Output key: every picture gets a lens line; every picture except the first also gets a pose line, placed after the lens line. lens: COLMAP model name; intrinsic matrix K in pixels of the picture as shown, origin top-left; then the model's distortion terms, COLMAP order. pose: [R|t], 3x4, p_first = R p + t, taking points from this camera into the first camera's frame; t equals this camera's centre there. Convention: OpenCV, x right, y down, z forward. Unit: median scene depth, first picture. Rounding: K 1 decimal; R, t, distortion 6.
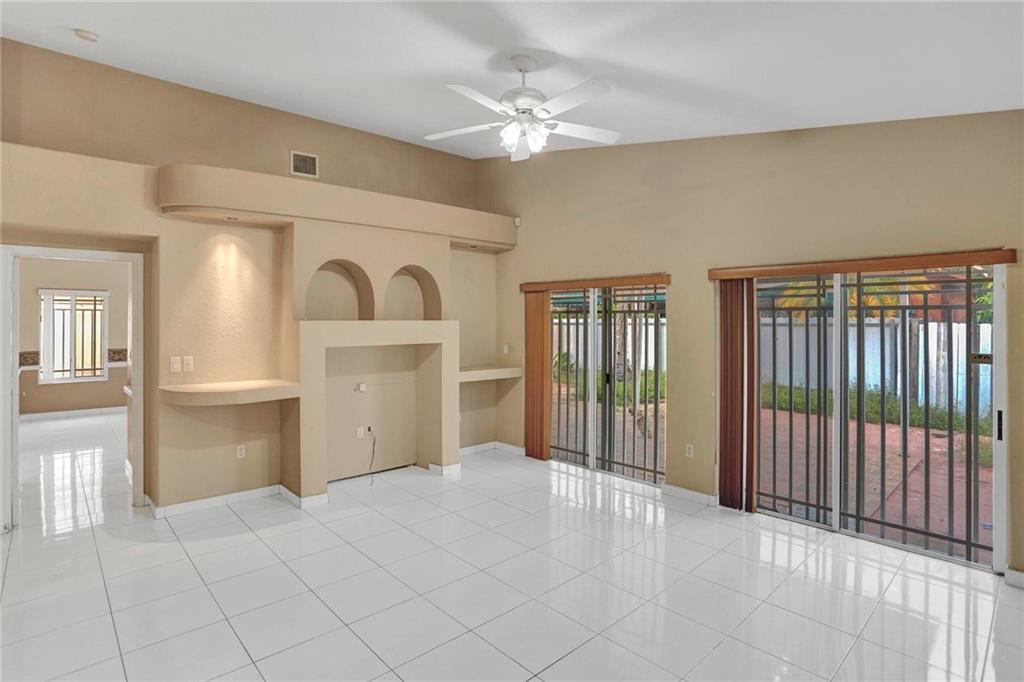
lens RADIAL K [[519.3, 0, 501.2], [0, 519.3, 320.2], [0, 0, 1]] dist [-0.071197, 0.033223]
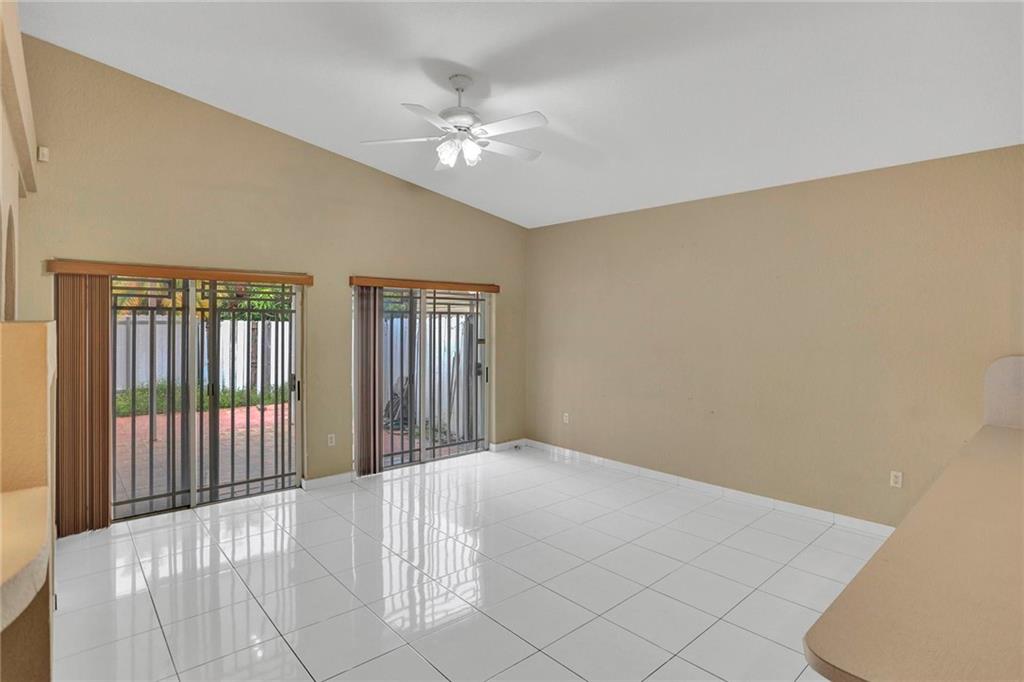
lens RADIAL K [[519.3, 0, 501.2], [0, 519.3, 320.2], [0, 0, 1]] dist [-0.071197, 0.033223]
pose [[0.017035, -0.000046, 0.999855, -0.535876], [-0.004428, 0.999990, 0.000122, -0.000991], [-0.999845, -0.004430, 0.017034, 0.464214]]
